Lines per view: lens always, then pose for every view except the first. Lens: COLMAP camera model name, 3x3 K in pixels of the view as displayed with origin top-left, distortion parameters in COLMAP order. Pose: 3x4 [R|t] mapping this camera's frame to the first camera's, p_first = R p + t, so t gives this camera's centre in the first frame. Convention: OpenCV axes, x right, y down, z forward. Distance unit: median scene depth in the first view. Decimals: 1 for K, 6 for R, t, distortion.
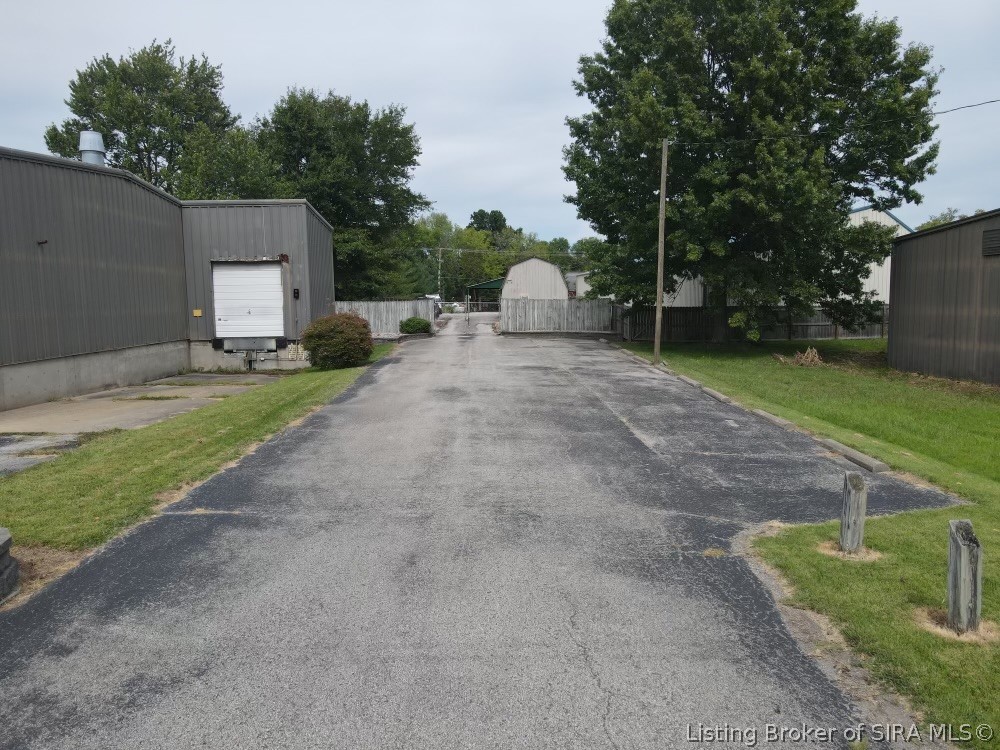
lens RADIAL K [[739.5, 0, 500.0], [0, 739.5, 375.0], [0, 0, 1]] dist [-0.000503, 0.027091]
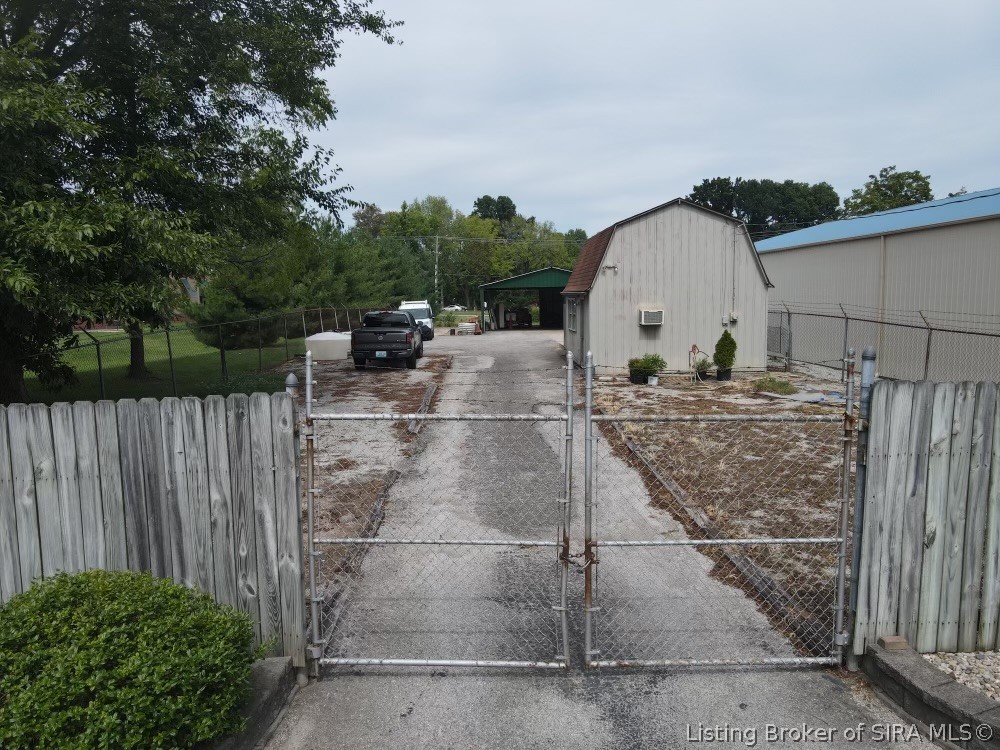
lens RADIAL K [[739.5, 0, 500.0], [0, 739.5, 375.0], [0, 0, 1]] dist [-0.000503, 0.027091]
pose [[0.999999, -0.001192, -0.000633, -0.010006], [0.001192, 0.999999, 0.001039, -0.018163], [0.000632, -0.001040, 0.999999, 0.153715]]
